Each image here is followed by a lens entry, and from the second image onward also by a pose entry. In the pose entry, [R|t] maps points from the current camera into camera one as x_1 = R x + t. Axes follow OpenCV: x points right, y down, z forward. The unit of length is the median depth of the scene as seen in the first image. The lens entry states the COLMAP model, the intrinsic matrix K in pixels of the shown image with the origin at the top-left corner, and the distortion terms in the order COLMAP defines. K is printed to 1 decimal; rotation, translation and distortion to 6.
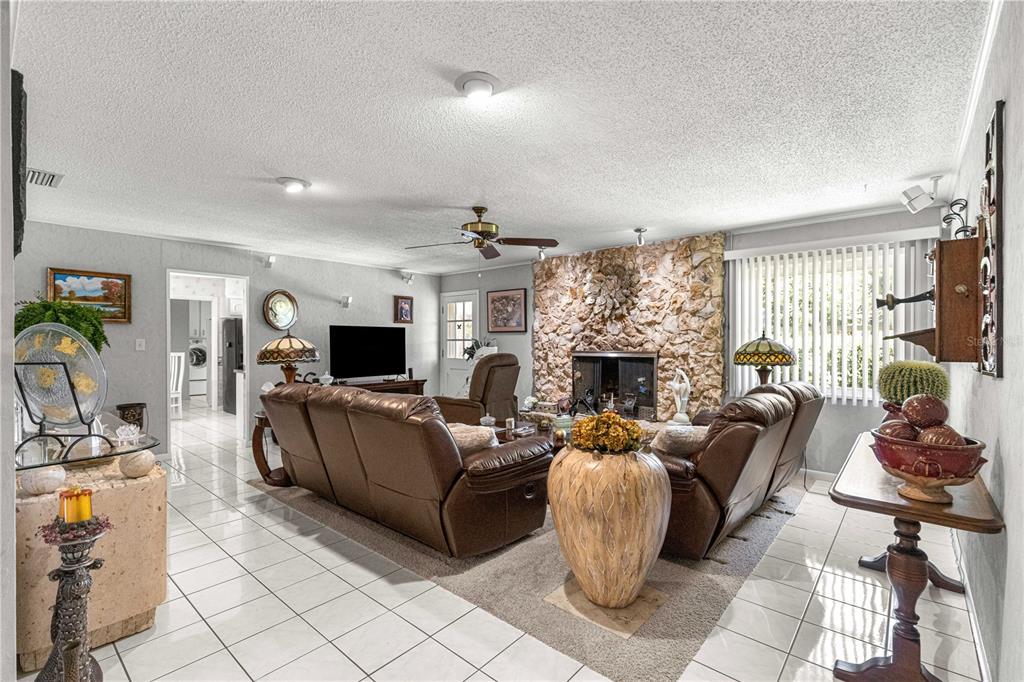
lens RADIAL K [[460.0, 0, 509.0], [0, 460.0, 342.7], [0, 0, 1]] dist [0.001666, 0.000041]
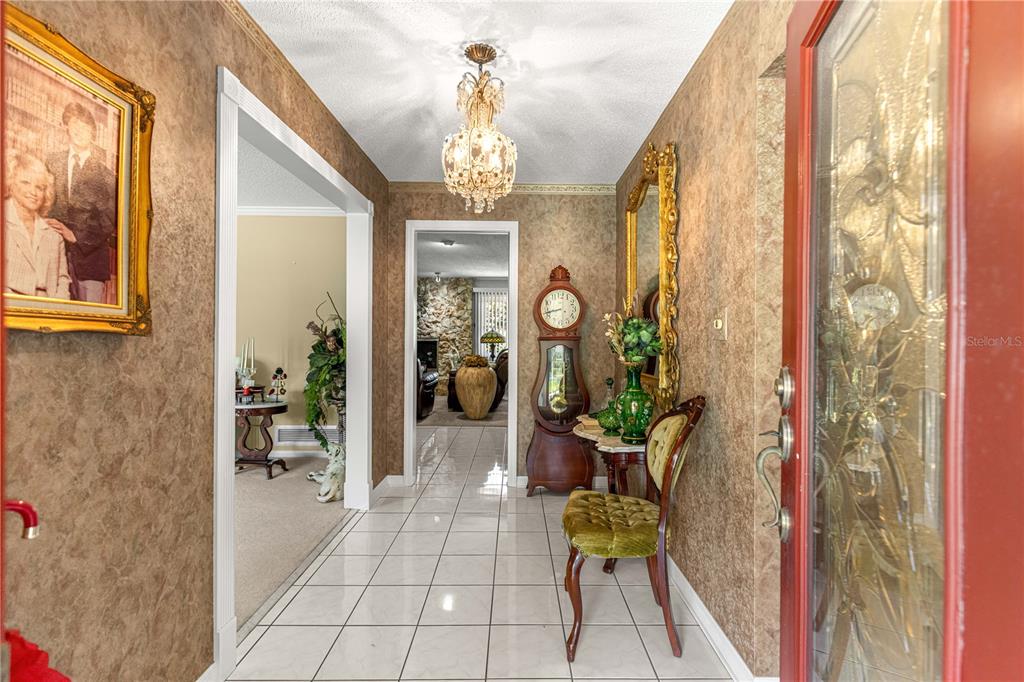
lens RADIAL K [[460.0, 0, 514.6], [0, 460.0, 337.9], [0, 0, 1]] dist [0.001666, 0.000041]
pose [[0.753461, 0.002621, 0.657487, -0.689183], [-0.002481, 0.999996, -0.001142, 0.022646], [-0.657488, -0.000771, 0.753465, -0.610101]]
